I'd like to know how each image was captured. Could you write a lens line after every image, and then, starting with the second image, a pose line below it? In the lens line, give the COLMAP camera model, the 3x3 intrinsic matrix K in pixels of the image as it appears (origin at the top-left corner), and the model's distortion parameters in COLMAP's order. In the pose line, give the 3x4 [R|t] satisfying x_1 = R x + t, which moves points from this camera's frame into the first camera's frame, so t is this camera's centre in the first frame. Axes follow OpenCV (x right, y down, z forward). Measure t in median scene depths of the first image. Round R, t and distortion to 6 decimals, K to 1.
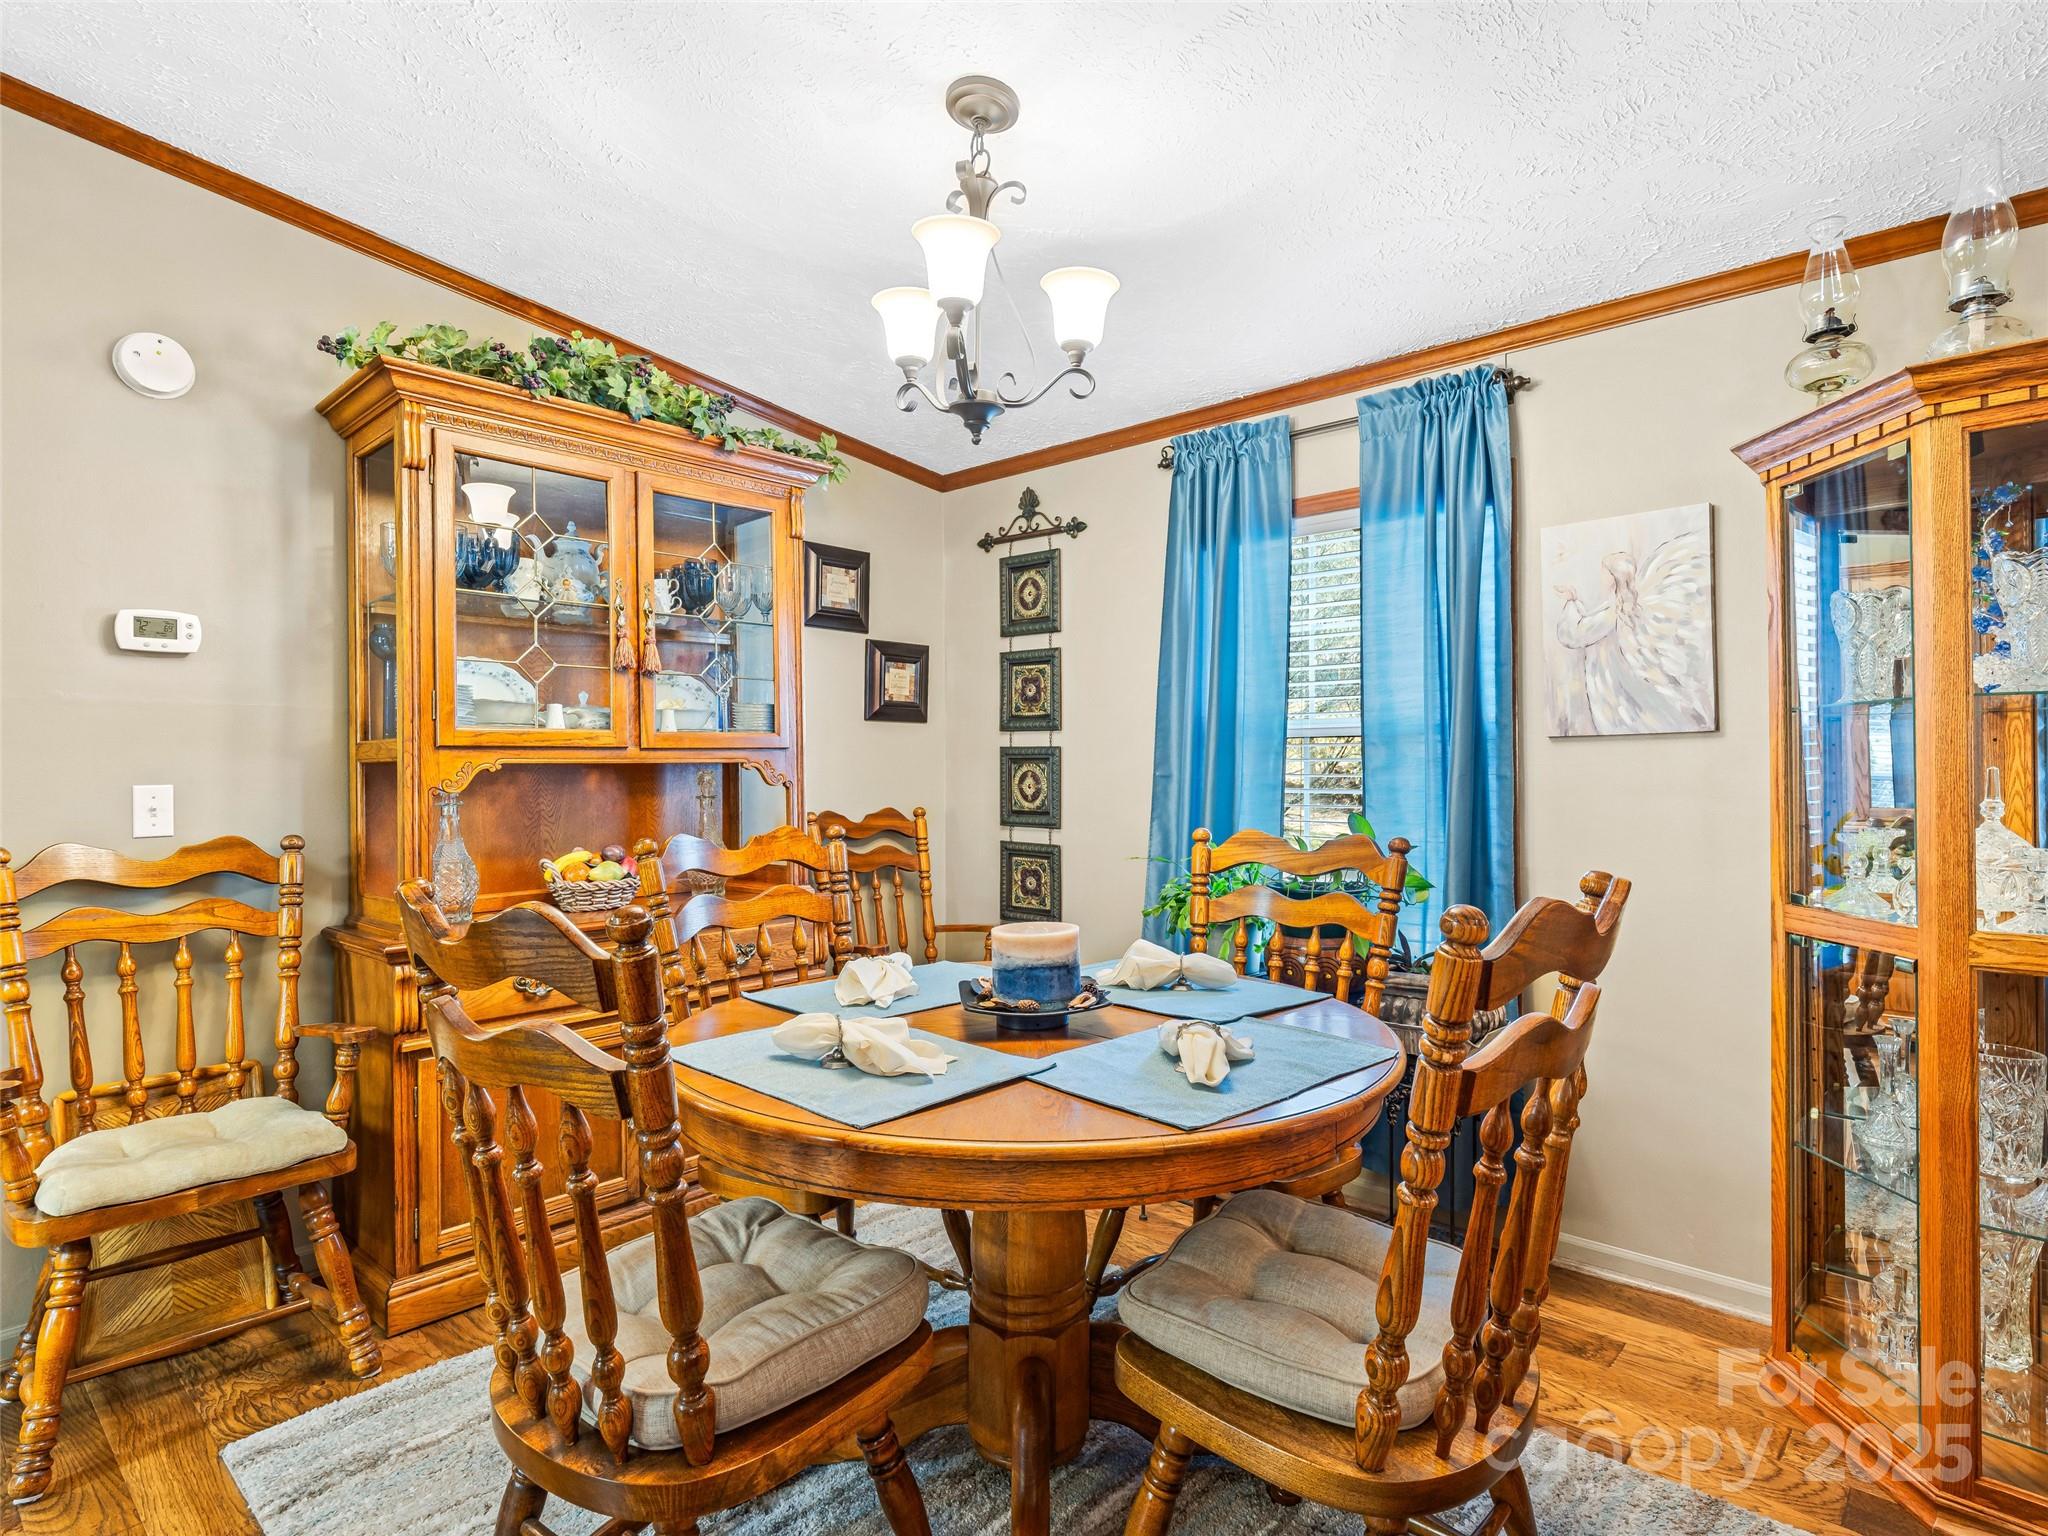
lens RADIAL K [[1090.5, 0, 1018.6], [0, 1090.5, 757.6], [0, 0, 1]] dist [-0.000981, -0.000838]
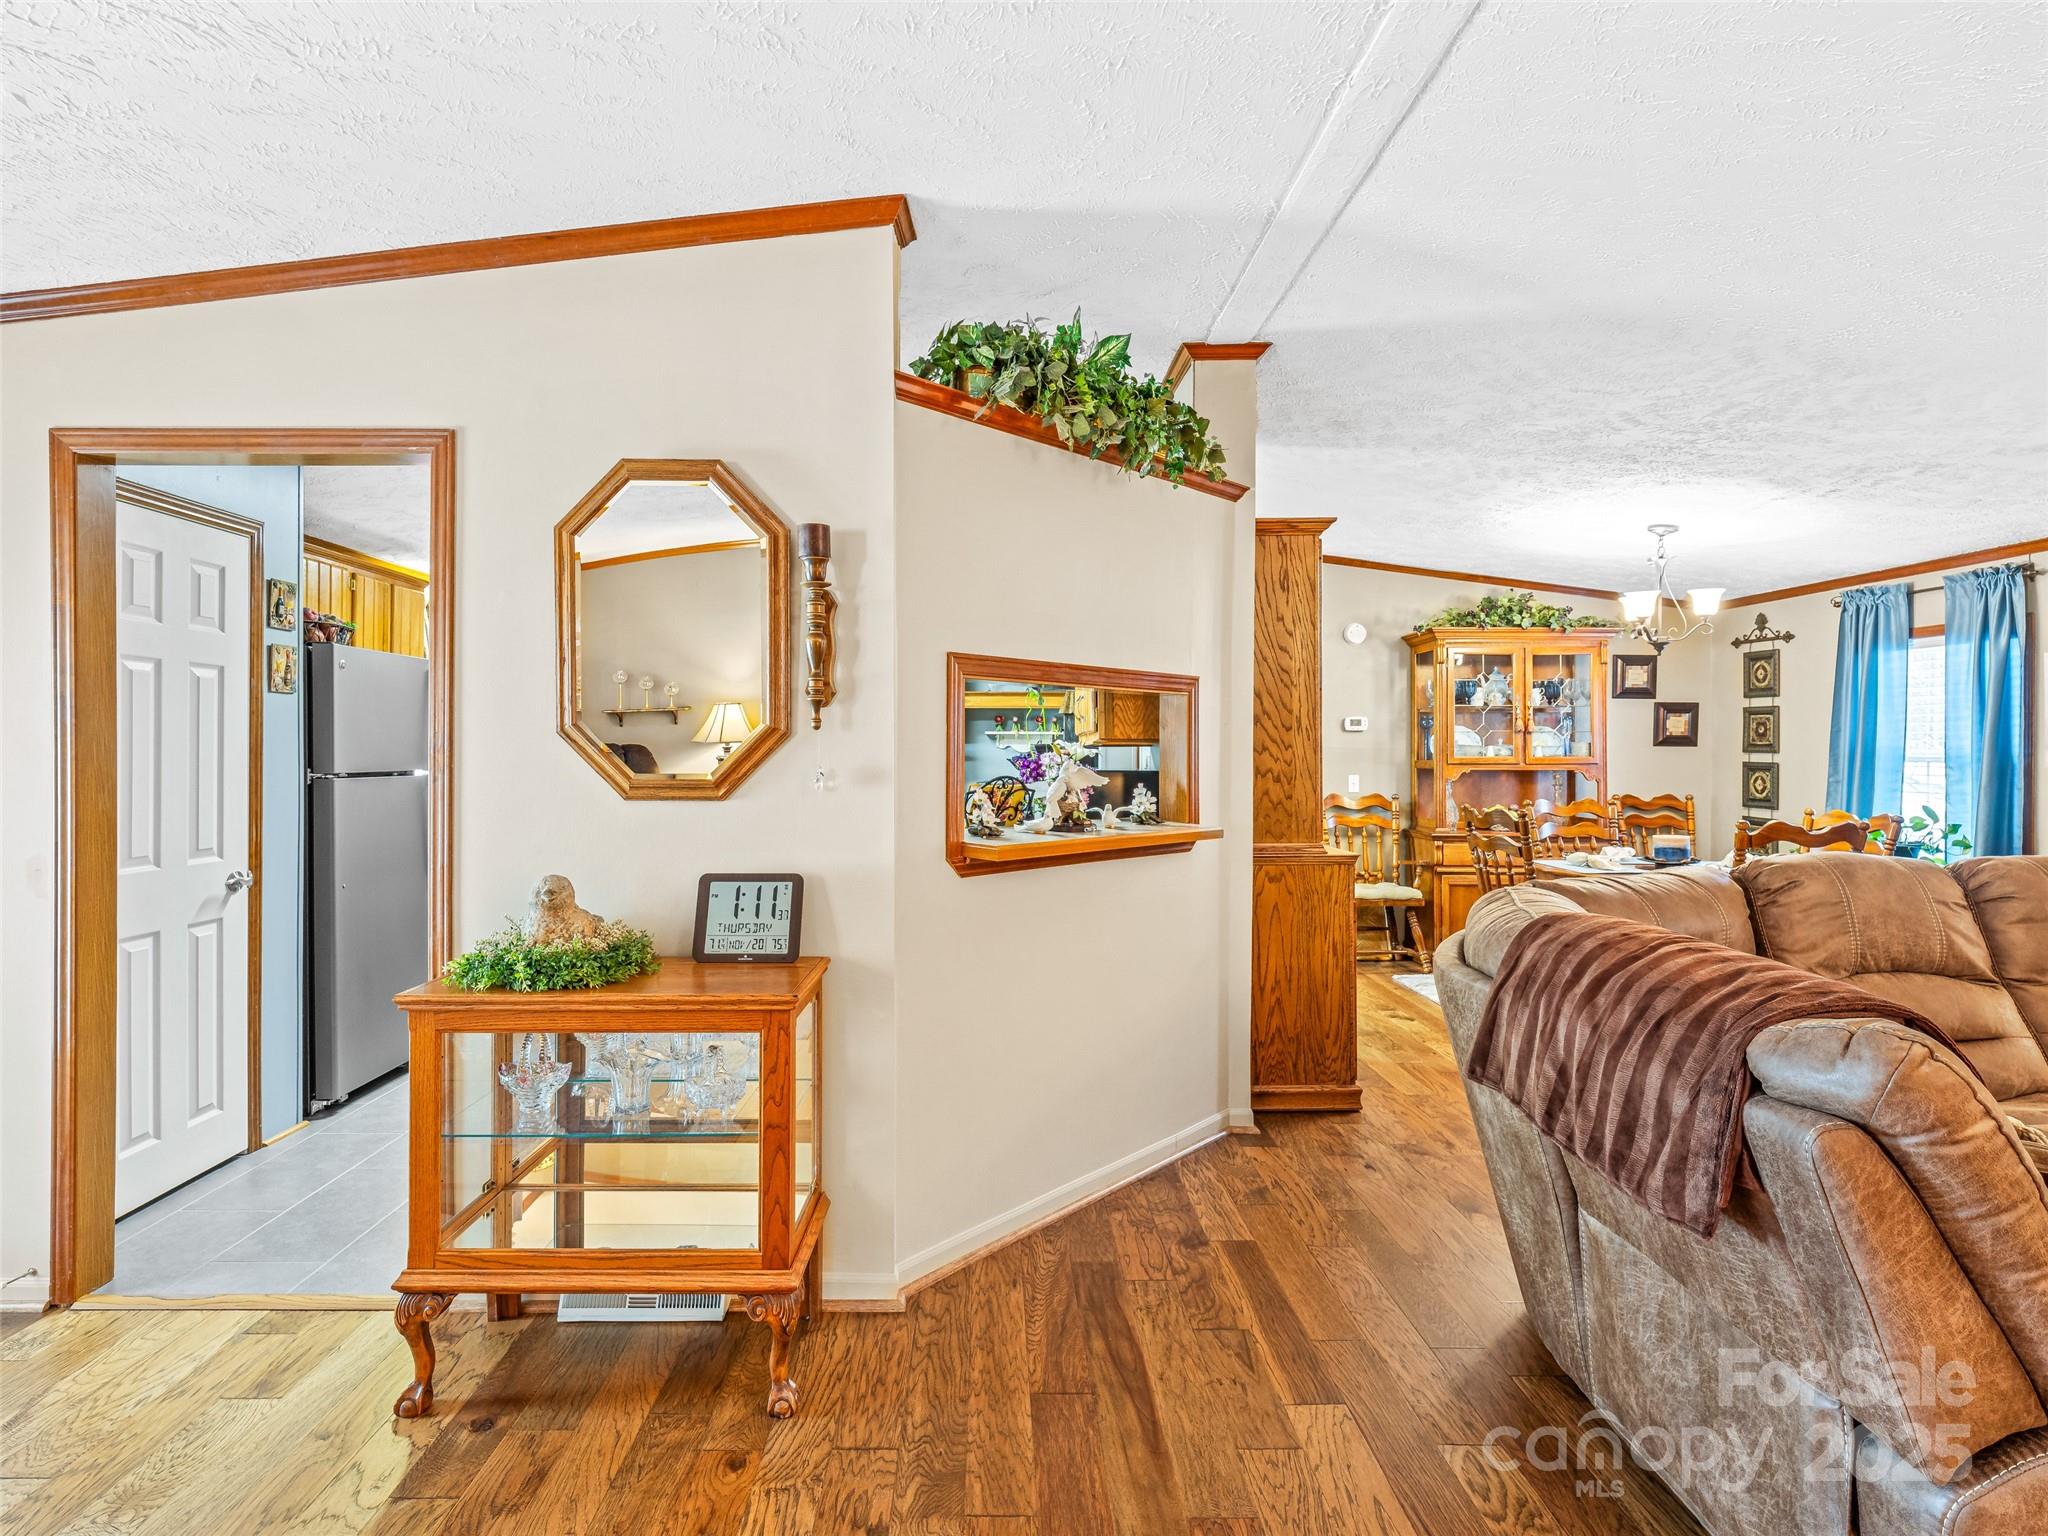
lens RADIAL K [[1090.5, 0, 1008.8], [0, 1090.5, 749.7], [0, 0, 1]] dist [-0.000981, -0.000838]
pose [[0.711714, 0.009860, -0.702400, 0.461617], [-0.002677, 0.999932, 0.011324, -0.056282], [0.702465, -0.006179, 0.711692, -1.316564]]
